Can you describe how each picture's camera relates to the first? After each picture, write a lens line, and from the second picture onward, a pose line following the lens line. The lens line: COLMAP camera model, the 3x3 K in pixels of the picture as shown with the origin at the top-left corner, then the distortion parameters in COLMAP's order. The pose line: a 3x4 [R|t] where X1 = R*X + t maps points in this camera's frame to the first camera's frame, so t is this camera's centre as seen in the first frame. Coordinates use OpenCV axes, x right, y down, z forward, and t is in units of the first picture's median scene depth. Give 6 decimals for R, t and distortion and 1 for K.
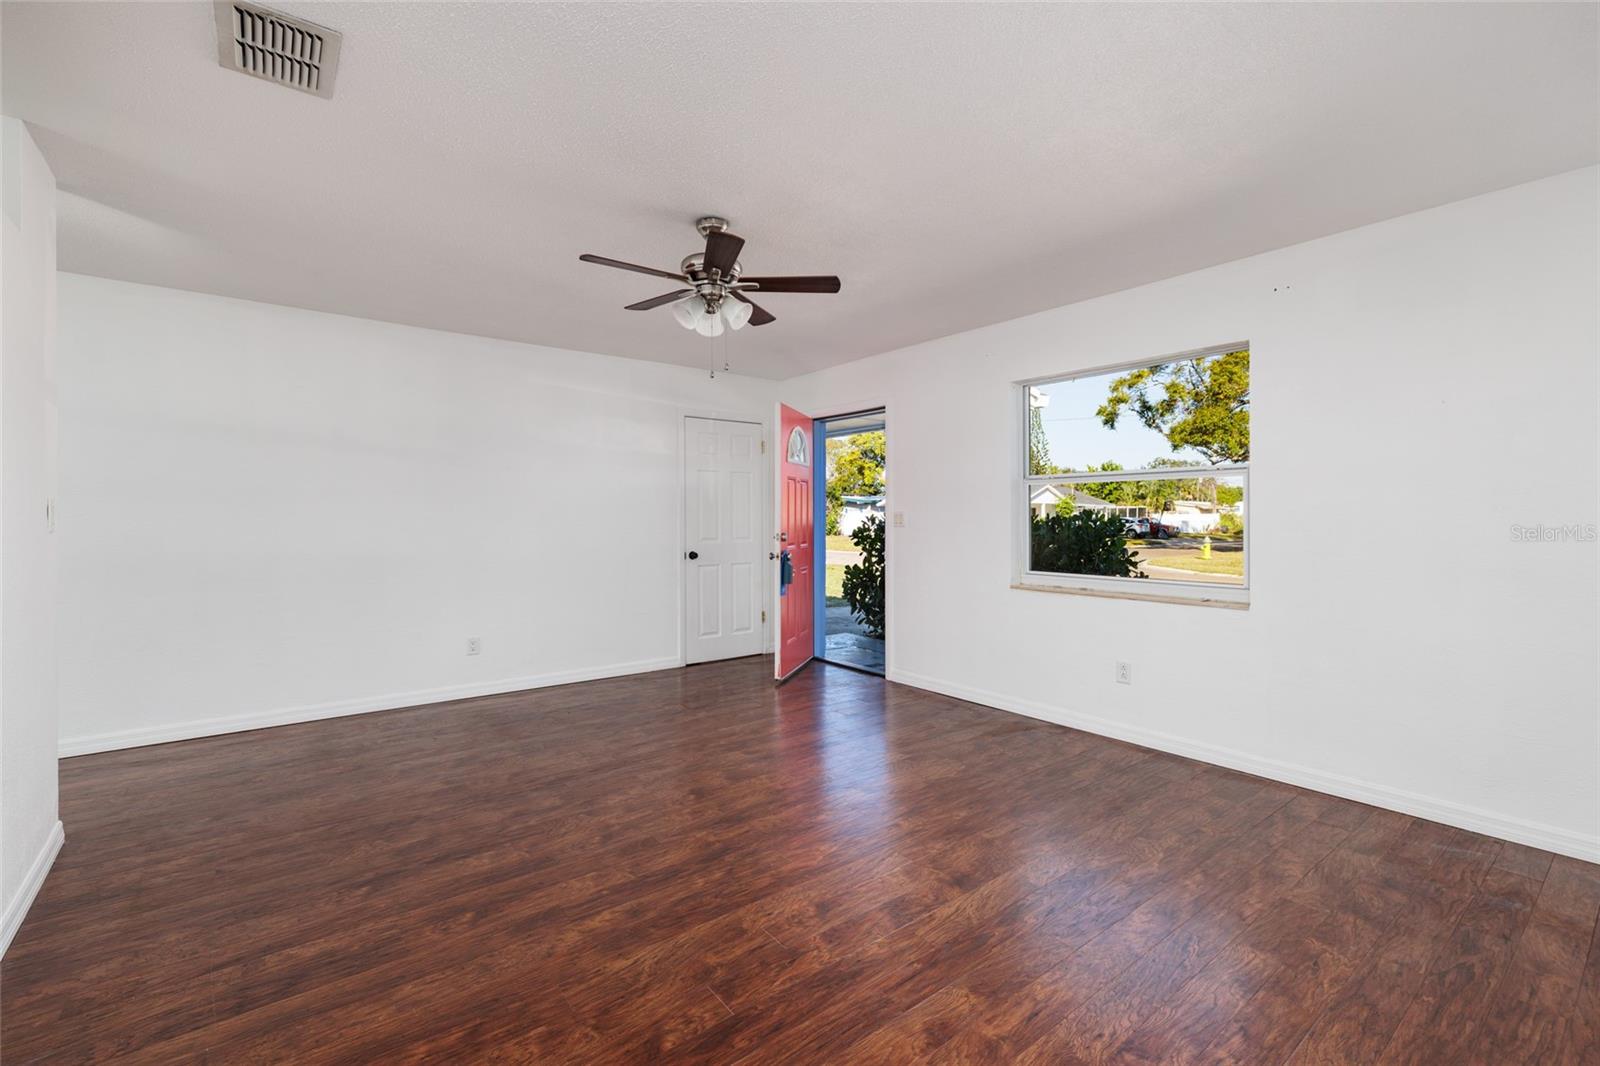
lens RADIAL K [[685.5, 0, 798.3], [0, 685.5, 524.5], [0, 0, 1]] dist [0.000230, 0.000062]
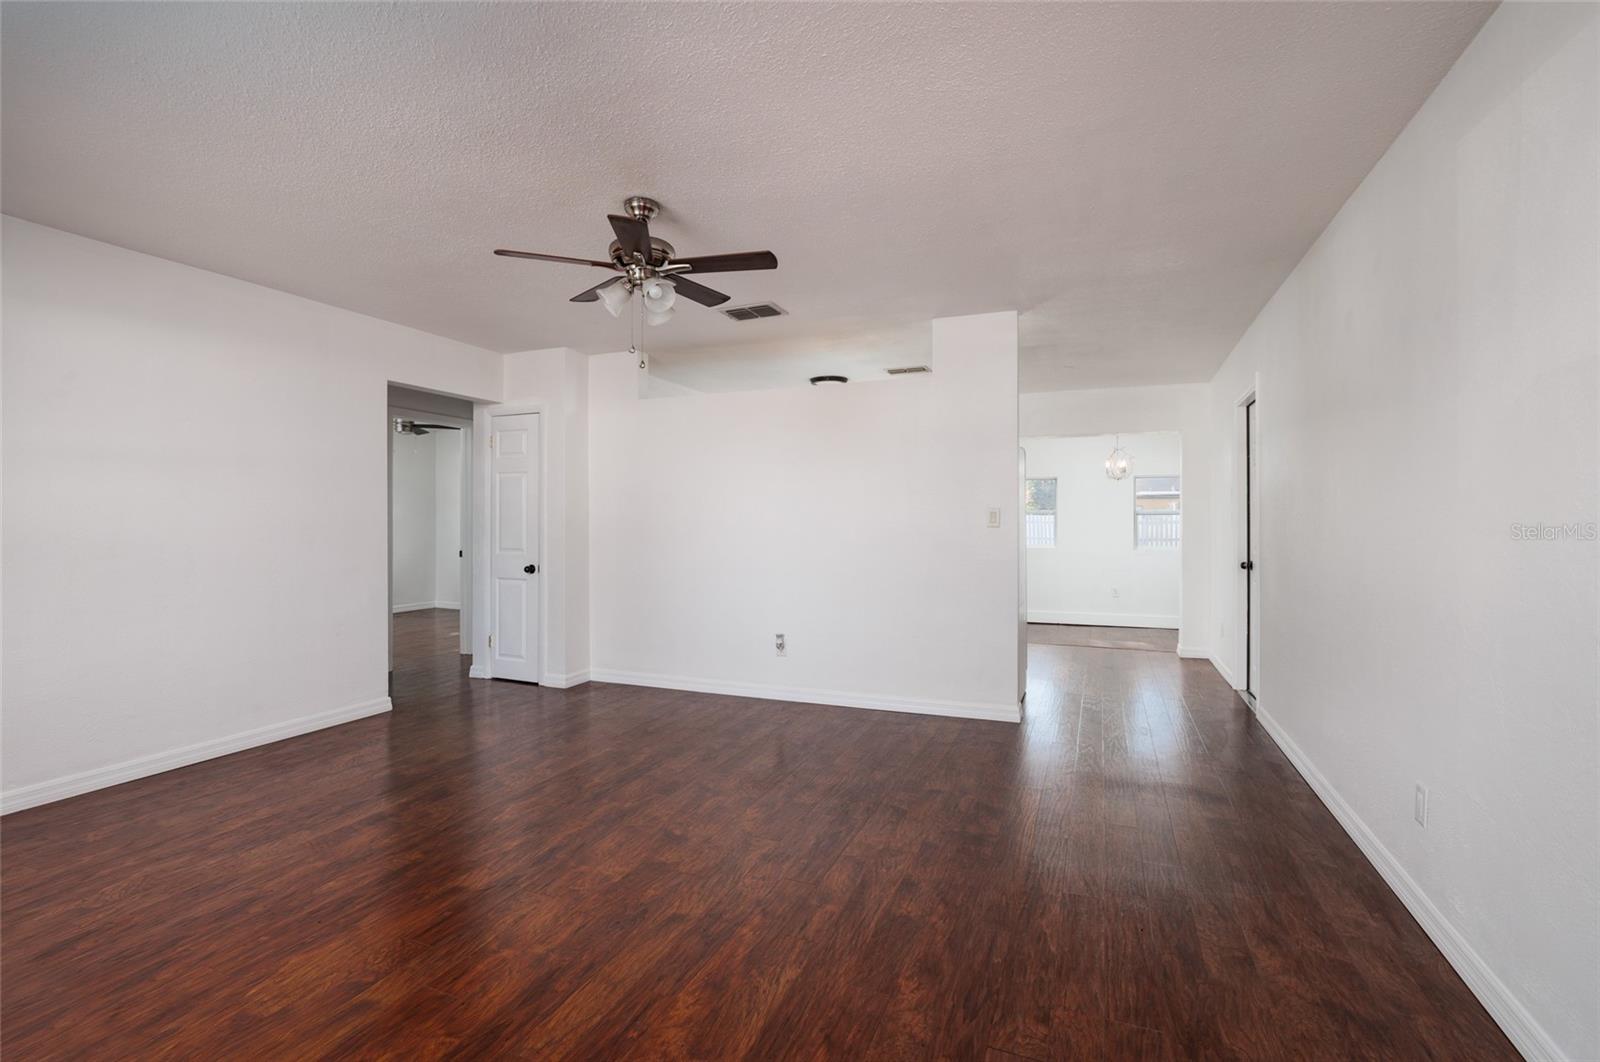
lens RADIAL K [[739.3, 0, 800.2], [0, 739.3, 524.8], [0, 0, 1]] dist [0.002744, -0.000299]
pose [[-0.875787, 0.002254, -0.482692, 0.180050], [-0.004490, 0.999908, 0.012815, -0.012838], [0.482677, 0.013391, -0.875696, 2.077718]]
